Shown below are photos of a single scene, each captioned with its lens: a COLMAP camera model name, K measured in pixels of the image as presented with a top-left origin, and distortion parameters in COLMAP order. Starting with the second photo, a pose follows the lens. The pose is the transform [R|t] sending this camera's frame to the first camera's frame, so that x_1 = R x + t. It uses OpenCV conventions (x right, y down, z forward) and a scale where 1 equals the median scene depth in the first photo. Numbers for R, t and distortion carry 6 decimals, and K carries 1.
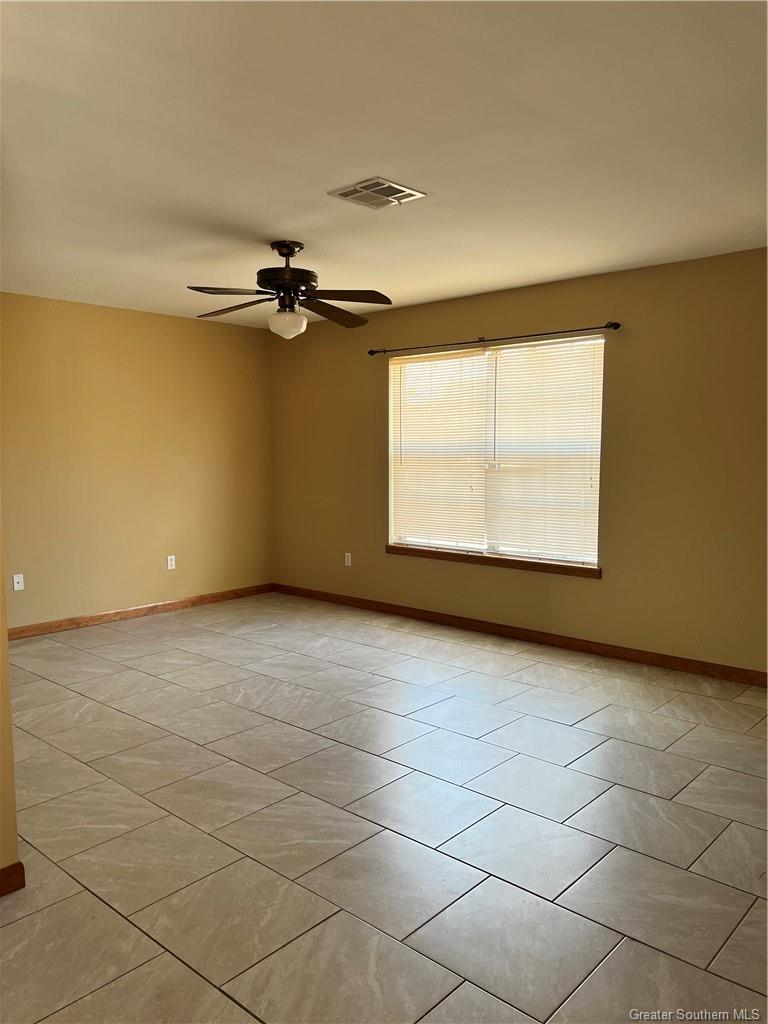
lens RADIAL K [[771.0, 0, 384.0], [0, 771.0, 512.0], [0, 0, 1]] dist [0.000363, -0.001362]
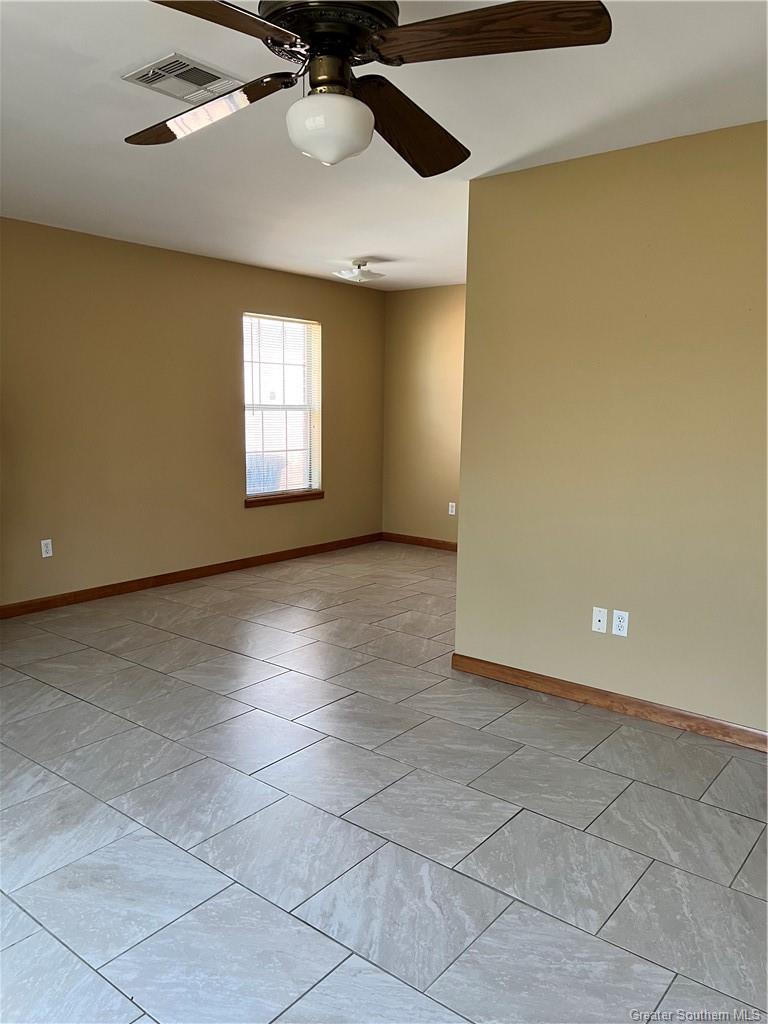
lens RADIAL K [[771.0, 0, 384.0], [0, 771.0, 512.0], [0, 0, 1]] dist [0.000363, -0.001362]
pose [[-0.998400, -0.002123, -0.056511, -0.158232], [-0.015109, 0.972982, 0.230387, -0.160675], [0.054495, 0.230872, -0.971457, 1.795433]]
